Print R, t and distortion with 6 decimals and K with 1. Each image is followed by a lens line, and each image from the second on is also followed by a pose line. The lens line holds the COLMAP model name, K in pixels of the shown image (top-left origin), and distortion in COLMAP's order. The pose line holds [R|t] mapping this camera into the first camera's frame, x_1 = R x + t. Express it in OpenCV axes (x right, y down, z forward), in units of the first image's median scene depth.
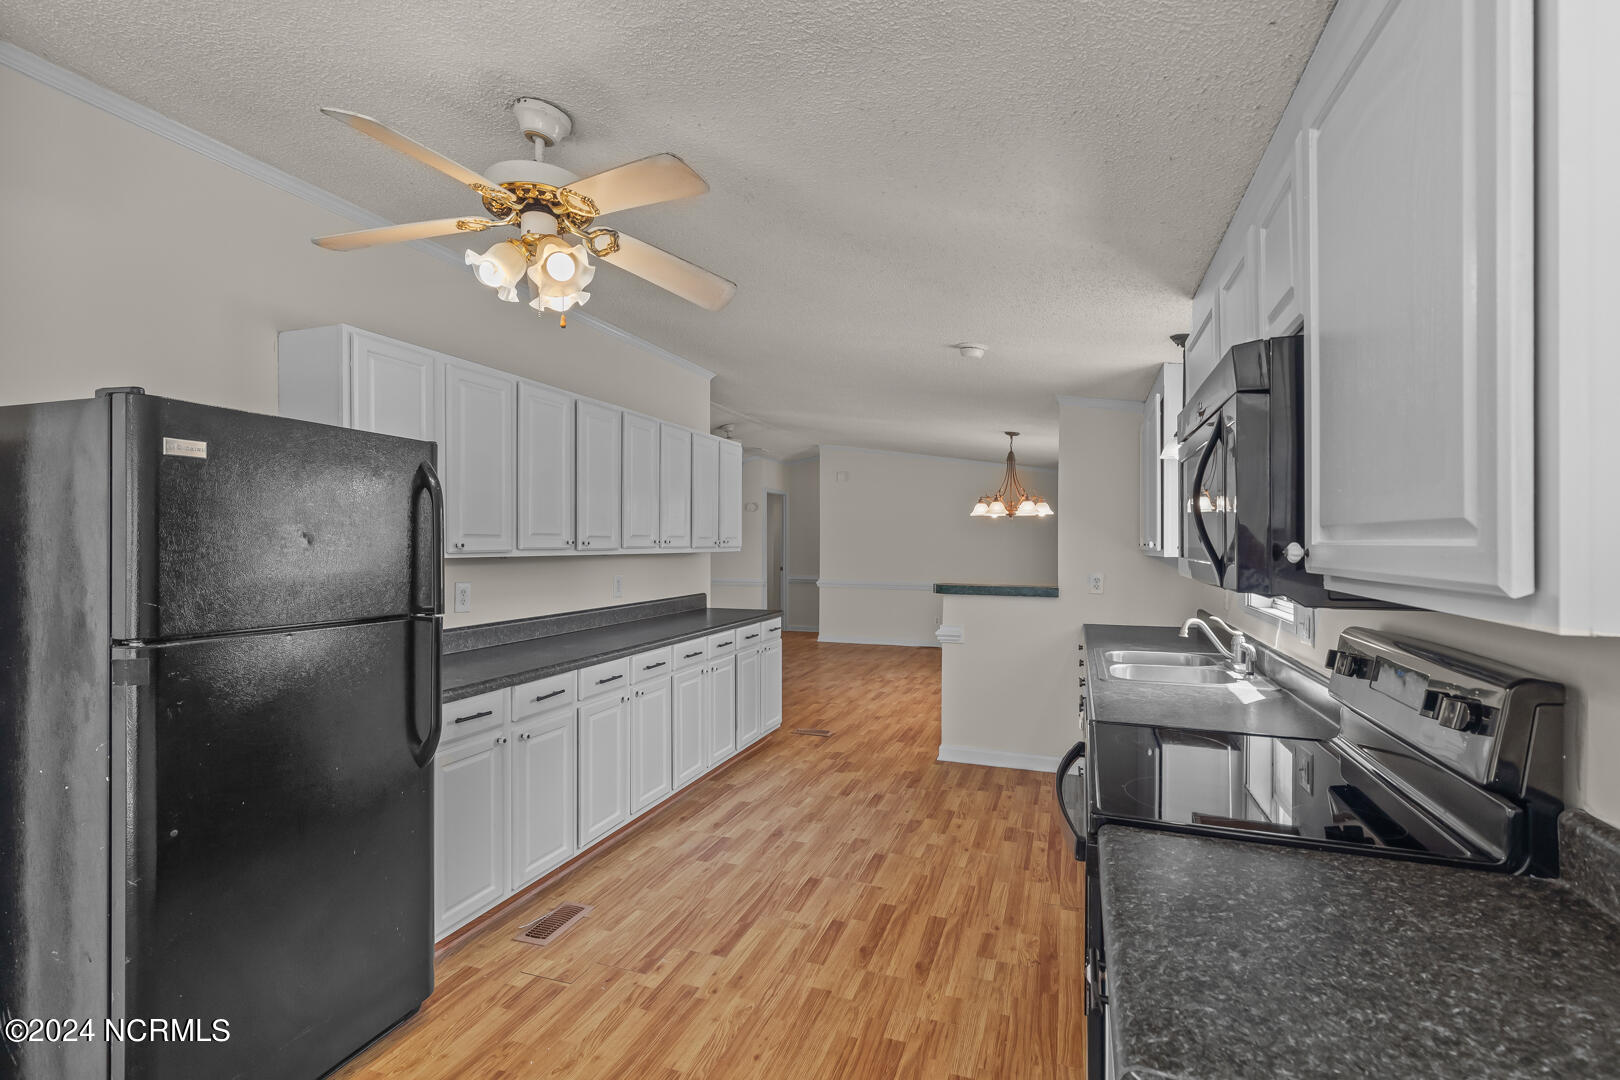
lens RADIAL K [[741.6, 0, 806.6], [0, 741.6, 544.0], [0, 0, 1]] dist [0.012220, -0.003047]
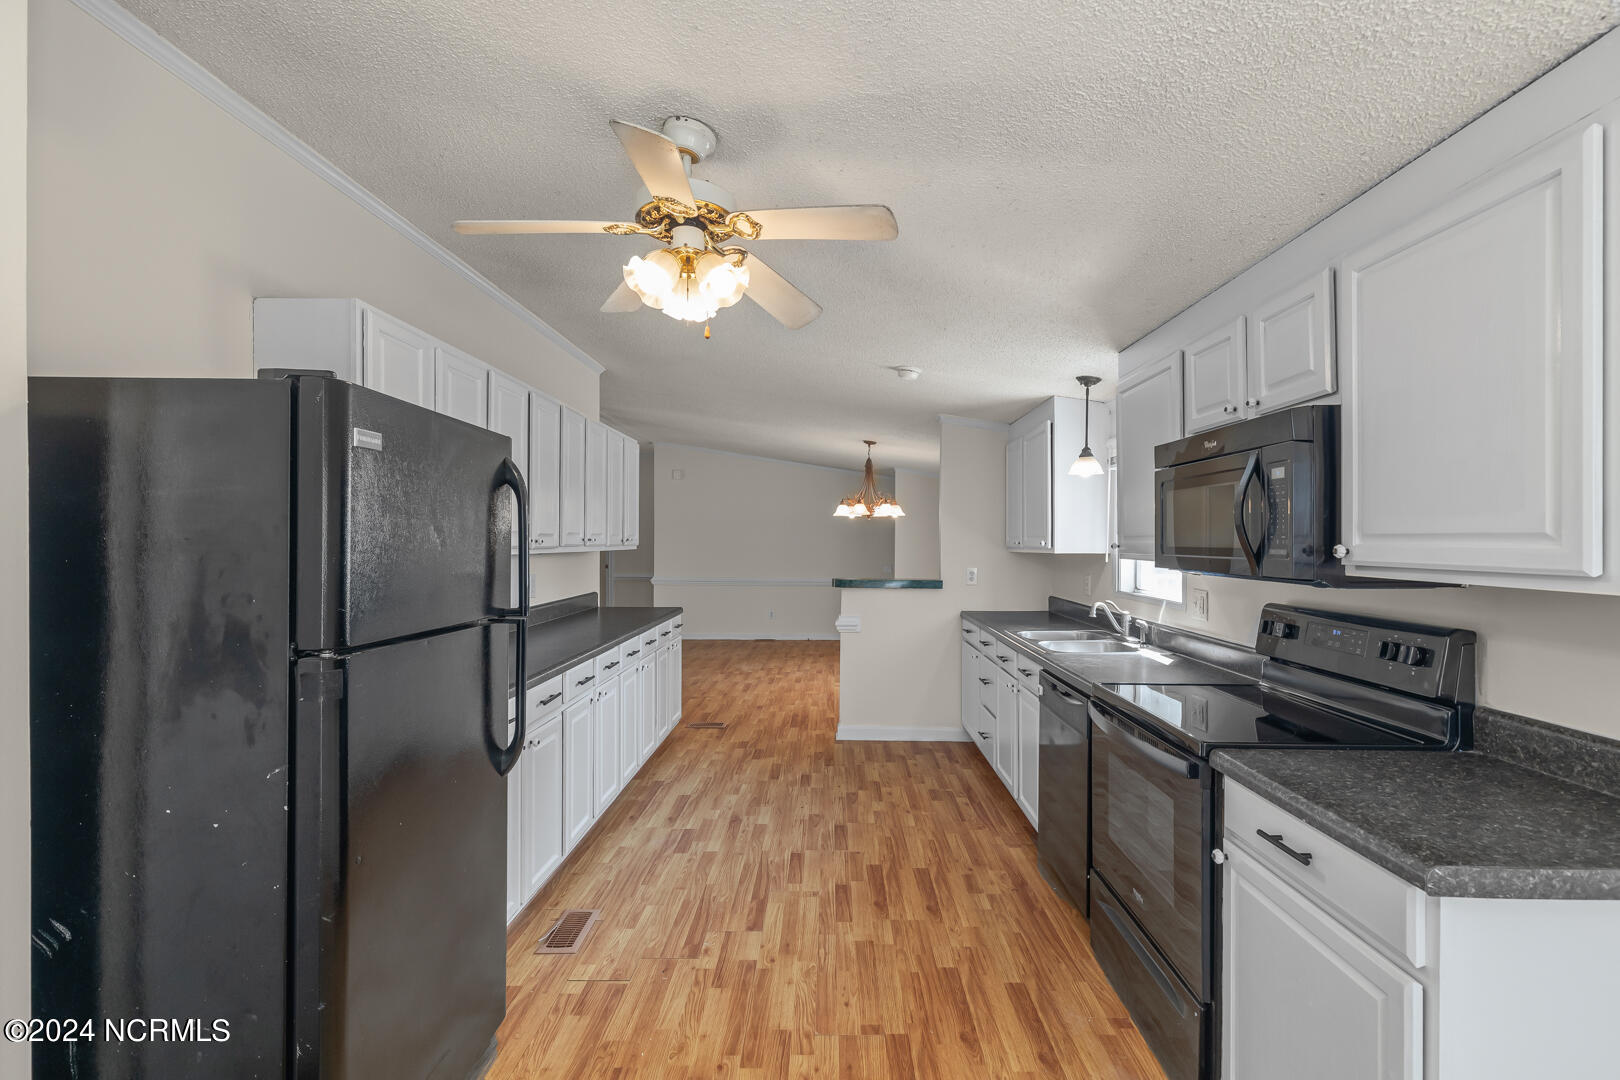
lens RADIAL K [[741.6, 0, 802.4], [0, 741.6, 536.3], [0, 0, 1]] dist [0.012220, -0.003047]
pose [[0.943597, 0.004594, 0.331064, -0.391280], [-0.002672, 0.999977, -0.006259, -0.002901], [-0.331085, 0.005021, 0.943588, -0.025364]]
